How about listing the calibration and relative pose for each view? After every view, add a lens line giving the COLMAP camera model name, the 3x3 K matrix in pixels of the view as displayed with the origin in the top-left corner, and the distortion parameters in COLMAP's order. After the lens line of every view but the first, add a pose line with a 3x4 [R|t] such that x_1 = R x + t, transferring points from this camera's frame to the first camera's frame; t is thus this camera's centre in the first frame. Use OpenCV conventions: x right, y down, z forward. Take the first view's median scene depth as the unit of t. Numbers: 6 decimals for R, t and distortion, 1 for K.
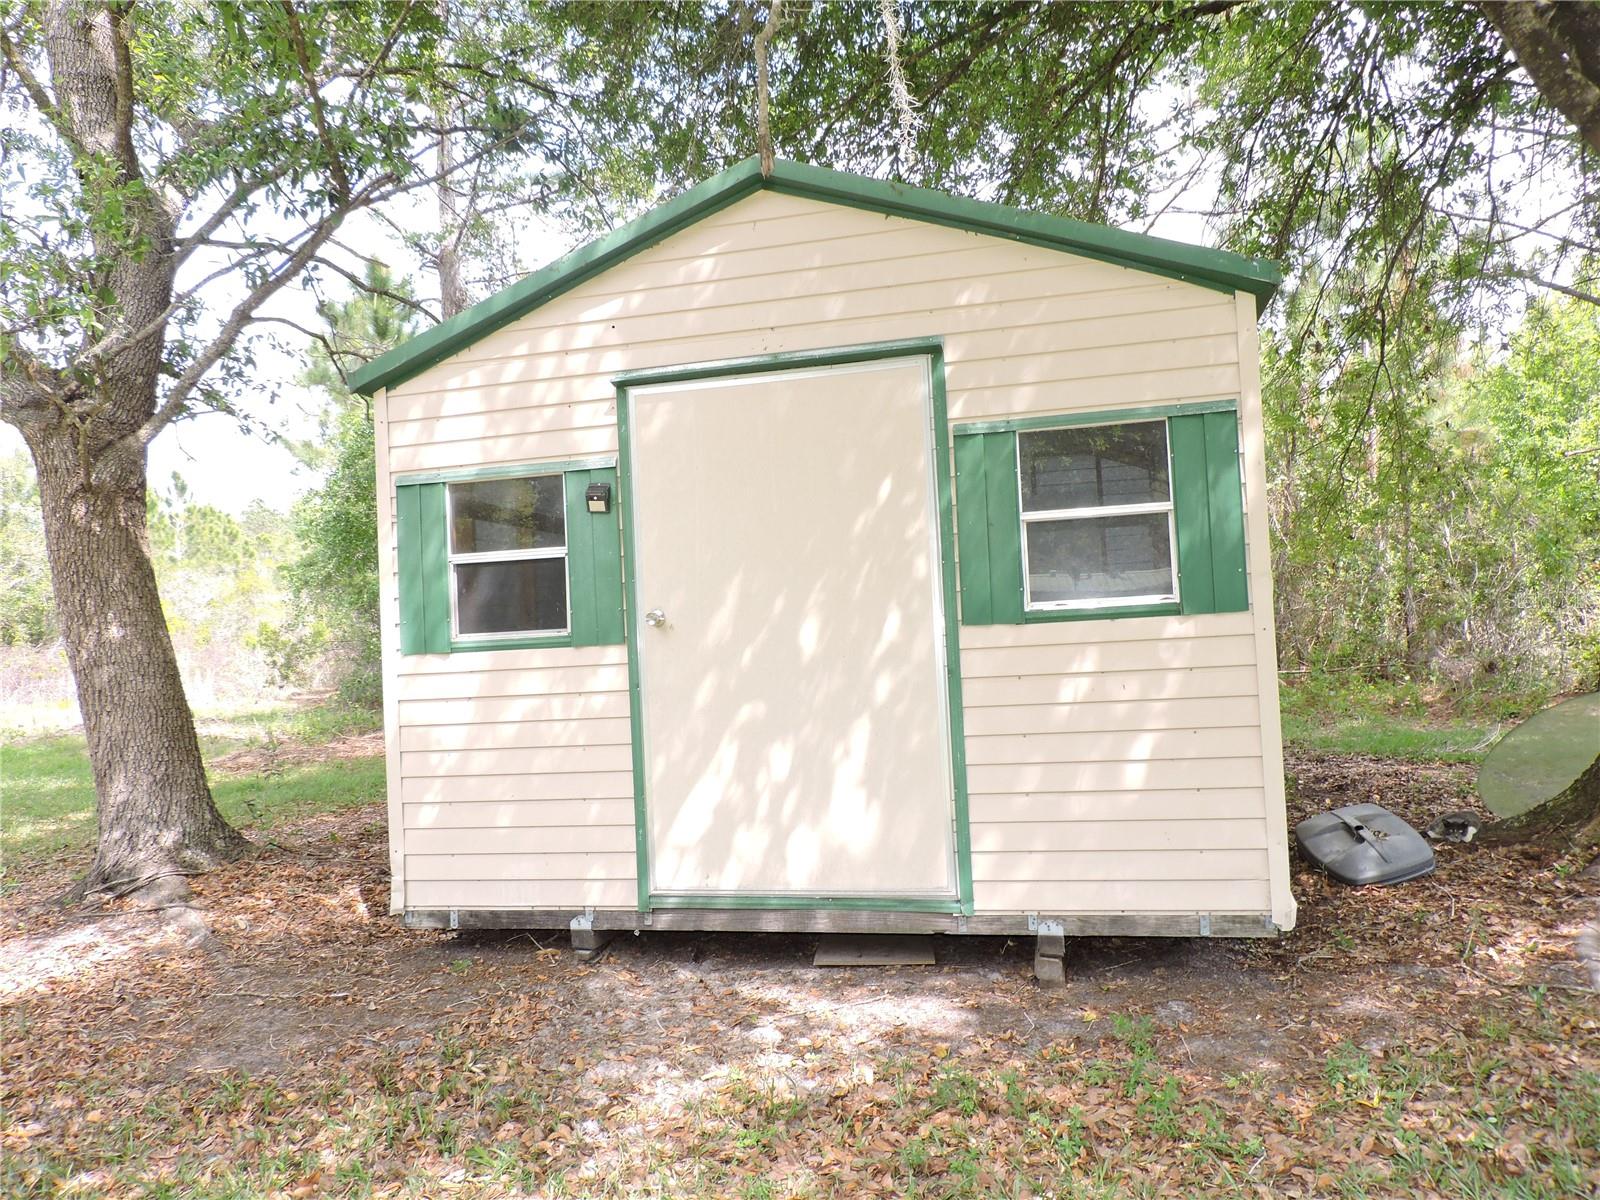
lens RADIAL K [[1166.3, 0, 800.0], [0, 1166.3, 600.0], [0, 0, 1]] dist [-0.004572, 0.010779]
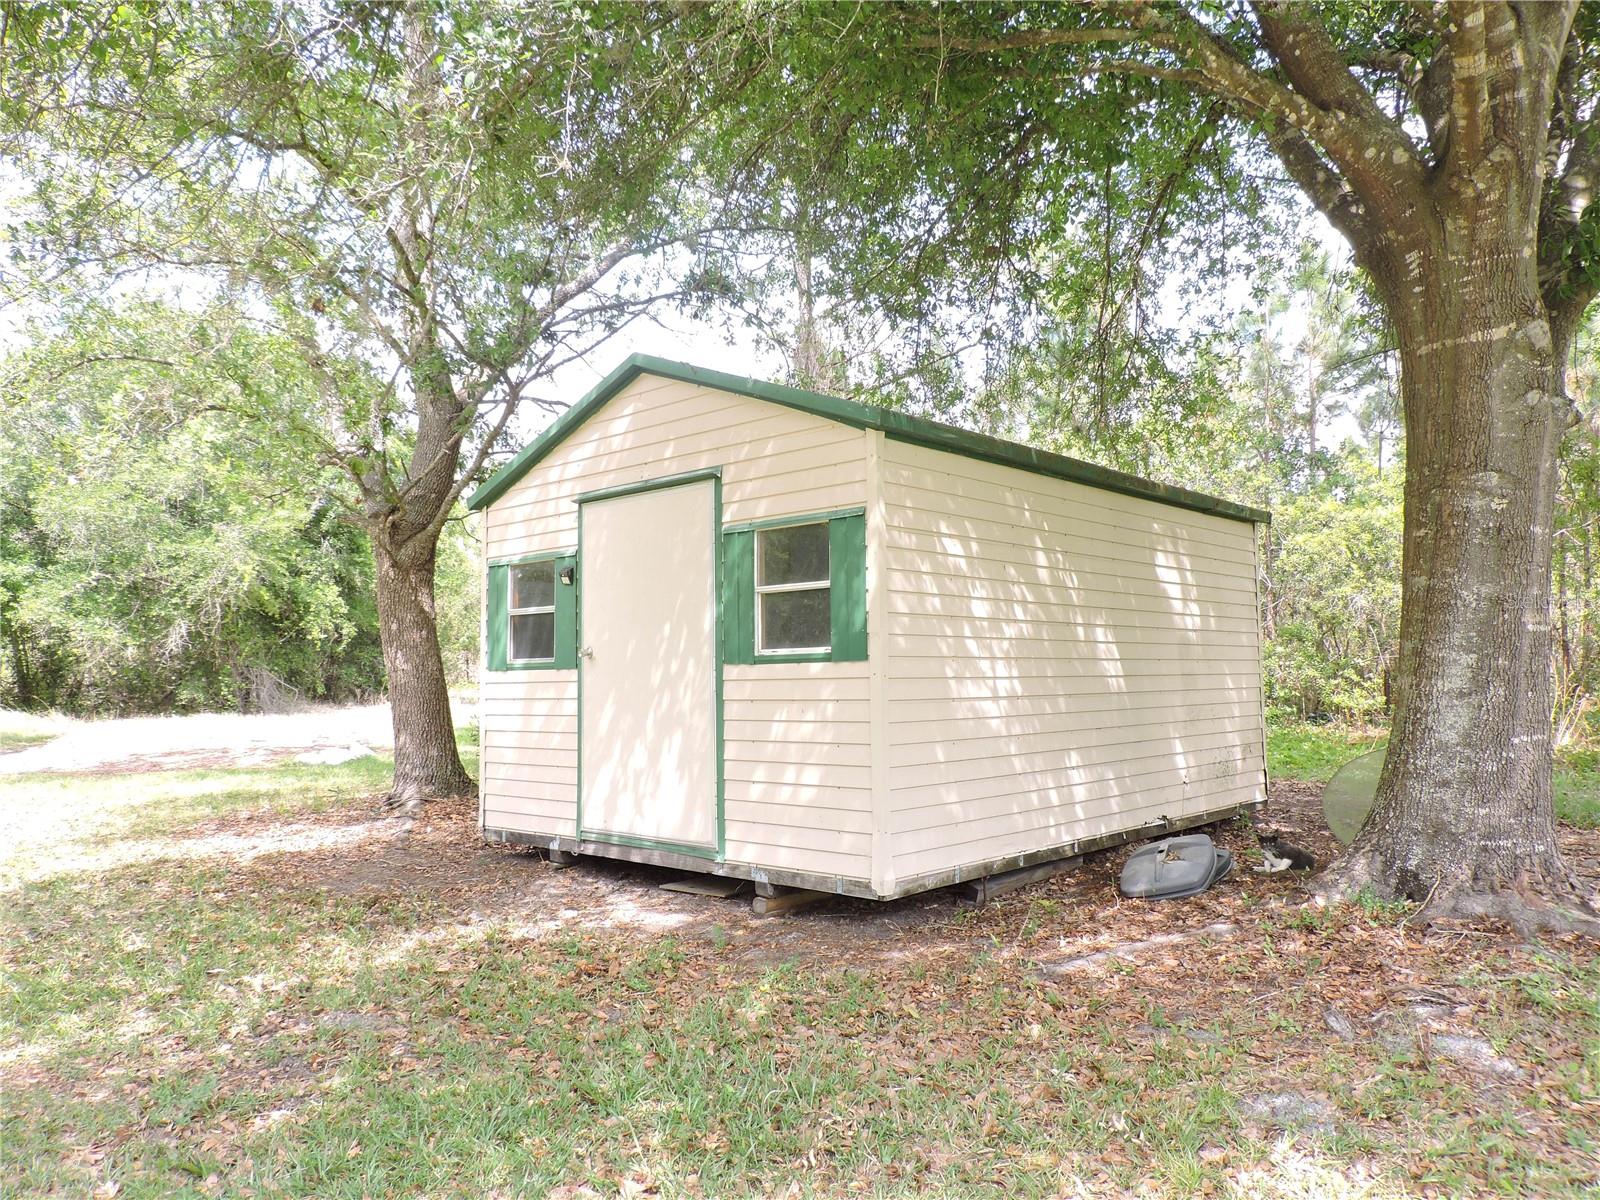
lens RADIAL K [[1166.3, 0, 800.0], [0, 1166.3, 600.0], [0, 0, 1]] dist [-0.004572, 0.010779]
pose [[0.870939, 0.003334, -0.491379, 0.928814], [-0.007904, 0.999943, -0.007225, -0.048216], [0.491327, 0.010177, 0.870916, -0.225052]]
